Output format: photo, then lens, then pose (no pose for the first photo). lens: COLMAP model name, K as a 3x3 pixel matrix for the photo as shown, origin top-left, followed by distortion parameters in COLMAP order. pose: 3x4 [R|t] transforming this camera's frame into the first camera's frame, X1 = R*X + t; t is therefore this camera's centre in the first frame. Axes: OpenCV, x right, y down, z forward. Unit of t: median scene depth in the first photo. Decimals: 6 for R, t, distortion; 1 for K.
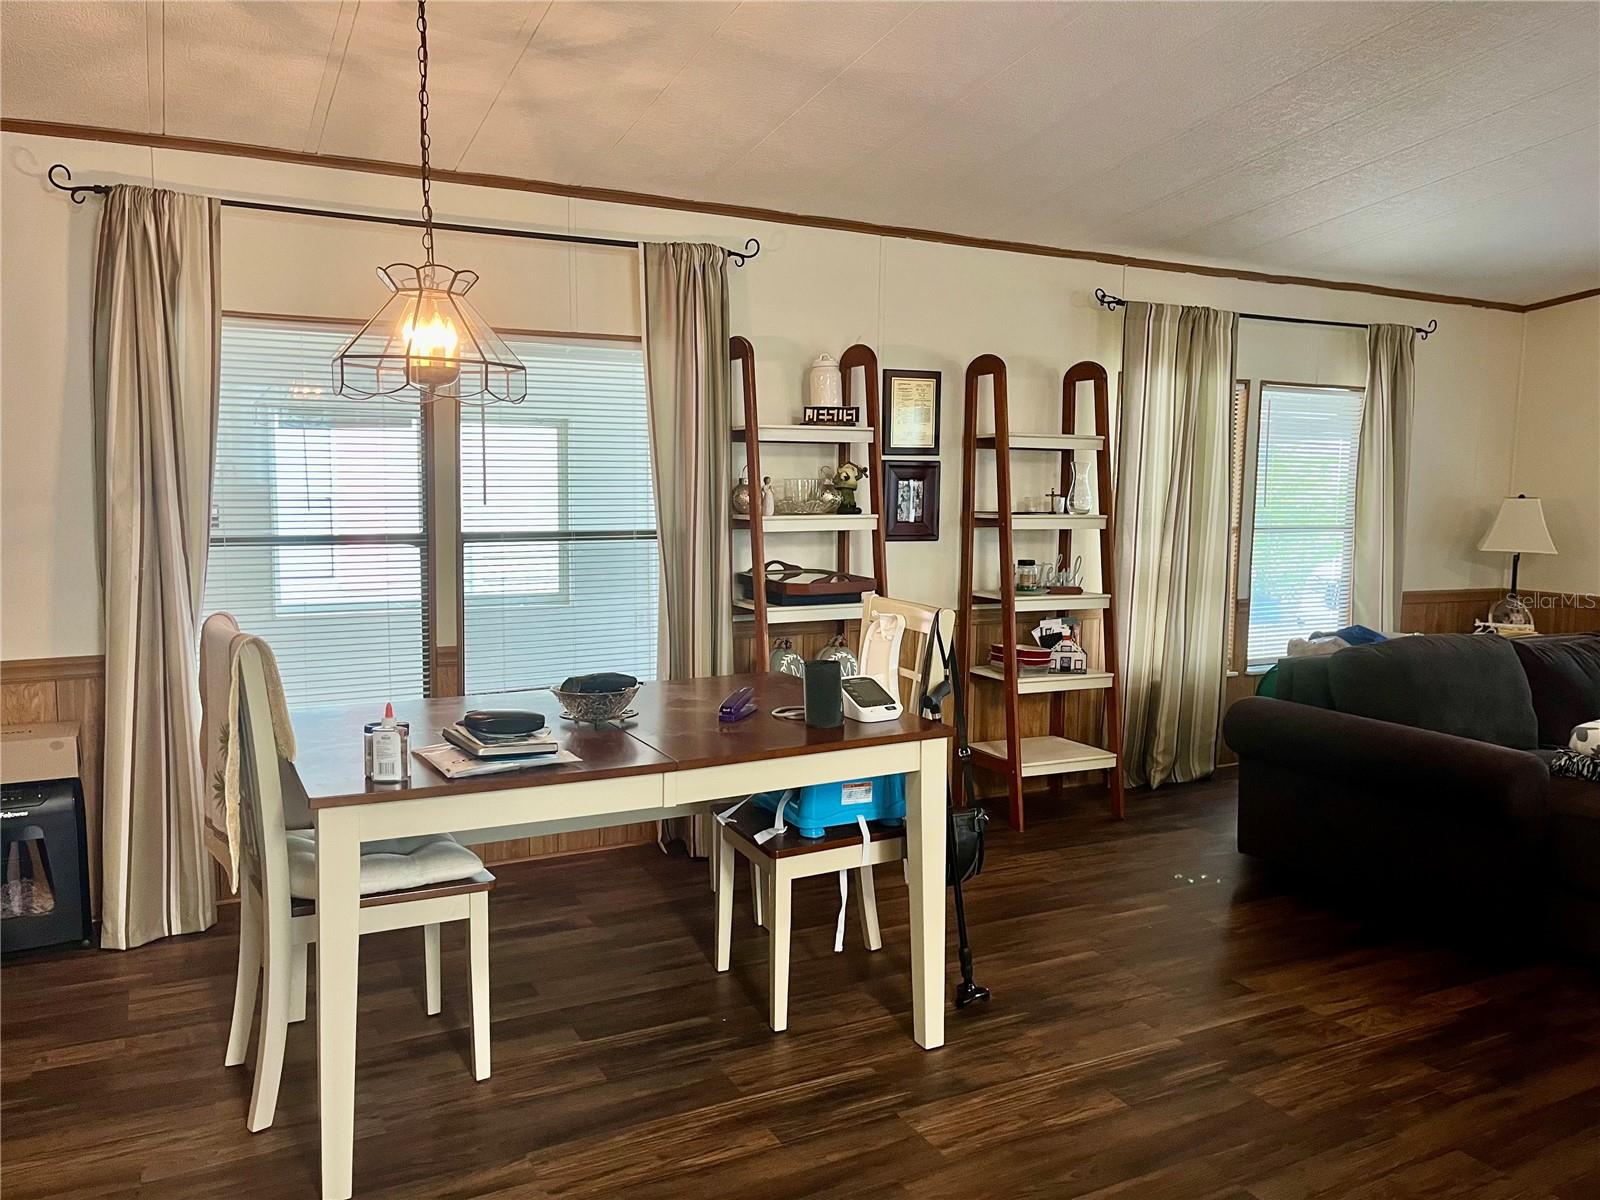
lens RADIAL K [[1176.6, 0, 775.6], [0, 1176.6, 599.5], [0, 0, 1]] dist [0.054305, -0.054344]
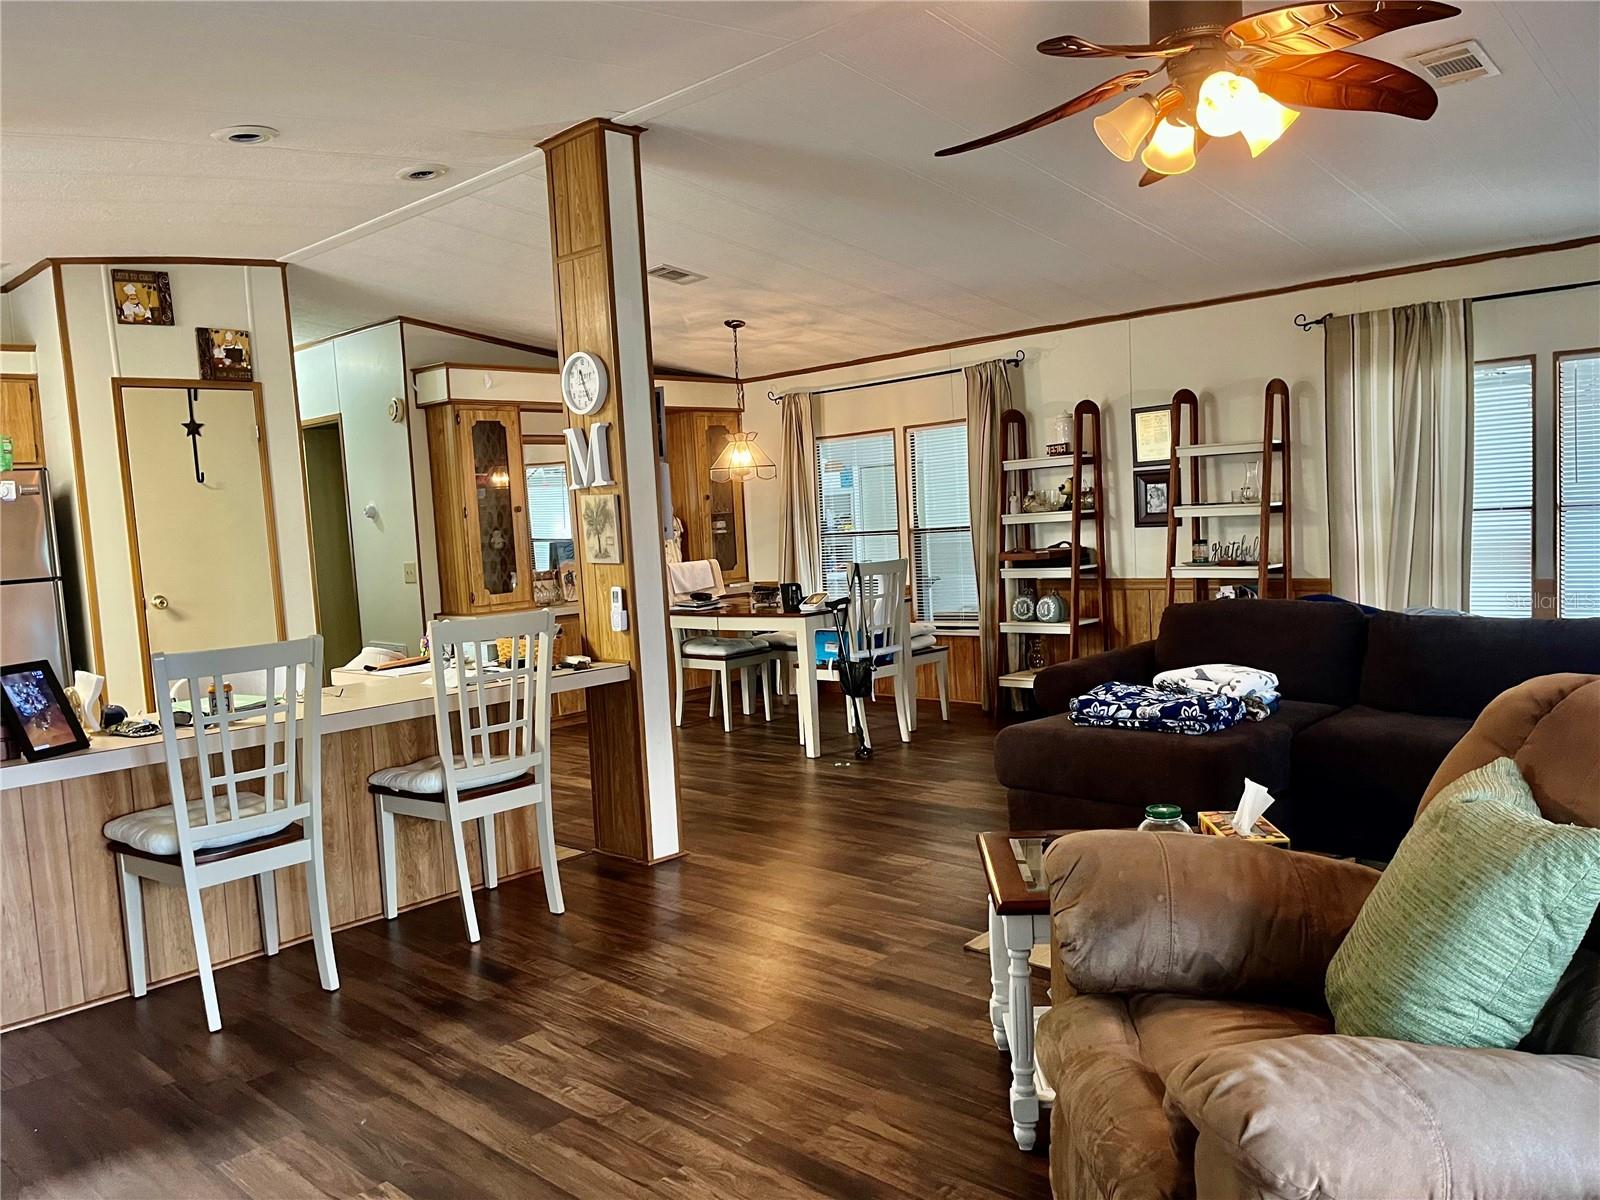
lens RADIAL K [[1175.5, 0, 804.4], [0, 1175.5, 605.1], [0, 0, 1]] dist [0.051499, -0.065868]
pose [[0.338368, 0.056029, -0.939344, 1.224316], [-0.020146, 0.998428, 0.052296, -0.019052], [0.940798, 0.001228, 0.338965, 0.113559]]
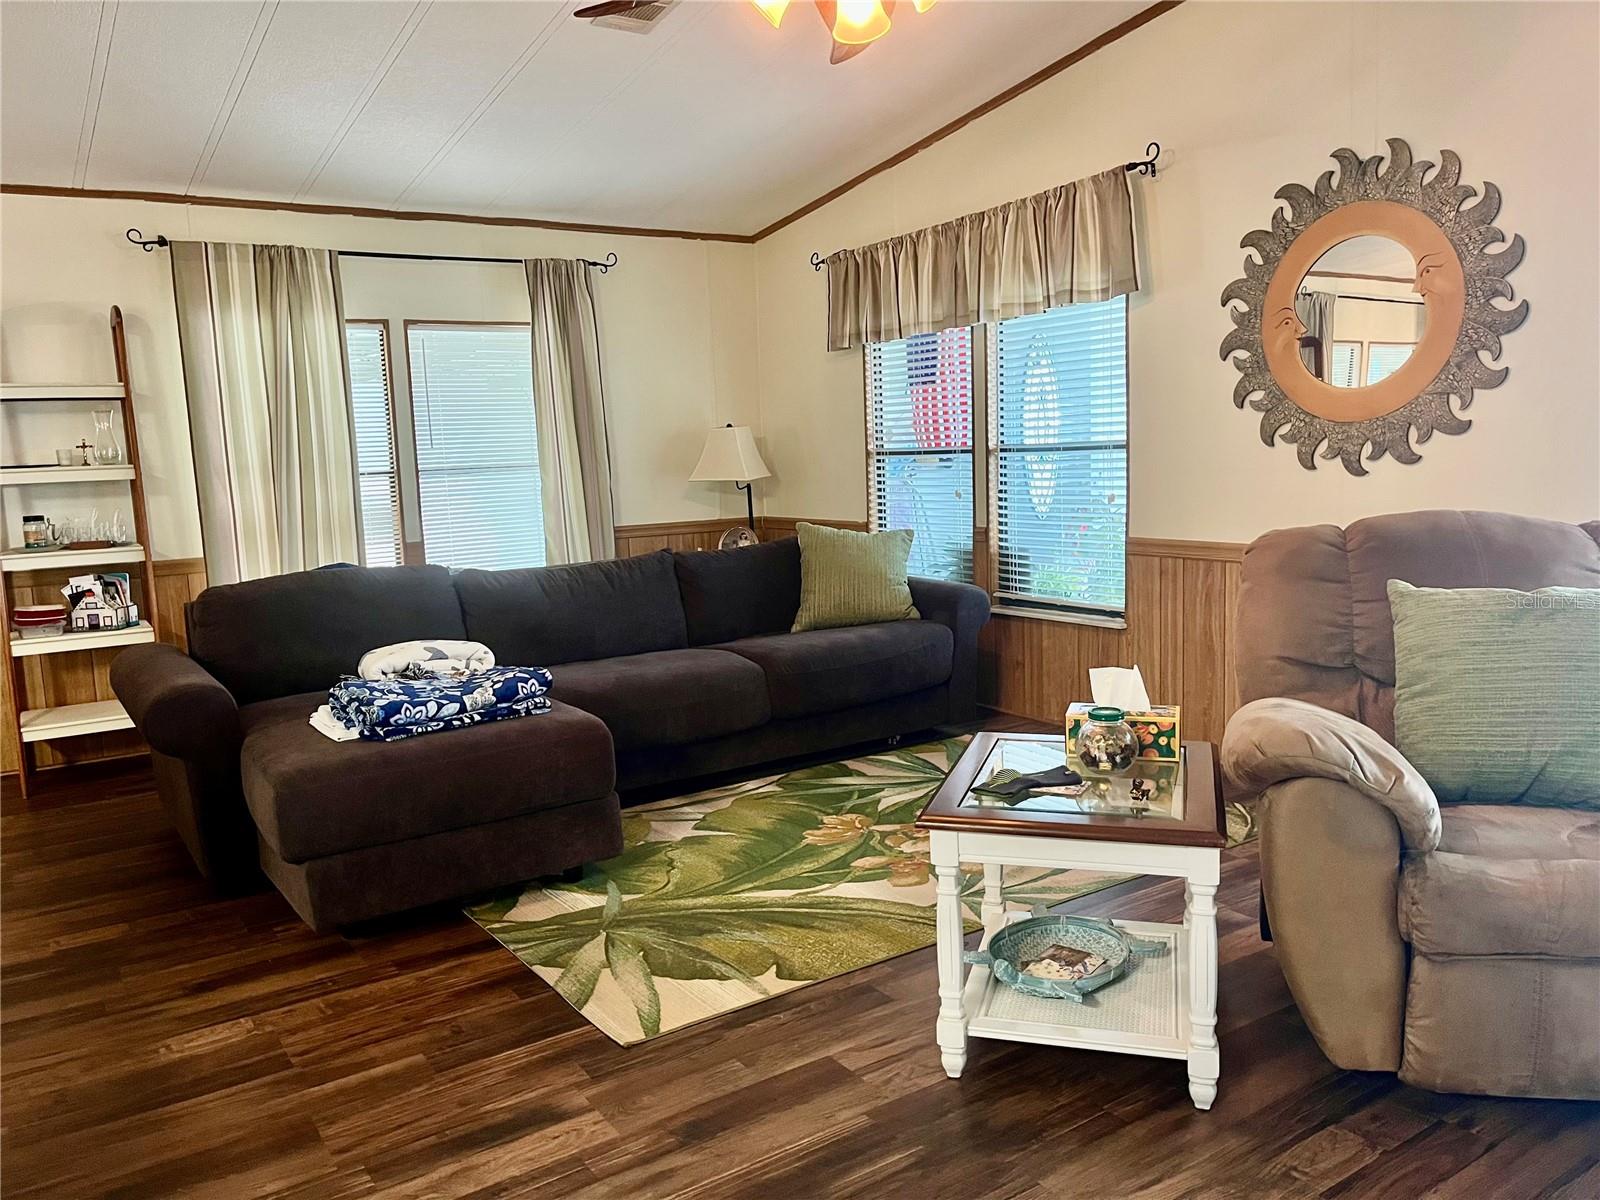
lens RADIAL K [[1175.5, 0, 804.4], [0, 1175.5, 605.1], [0, 0, 1]] dist [0.051499, -0.065868]
pose [[0.993361, -0.053313, 0.101944, 0.685011], [0.047340, 0.997067, 0.060143, 0.009555], [-0.104852, -0.054917, 0.992970, -0.028587]]
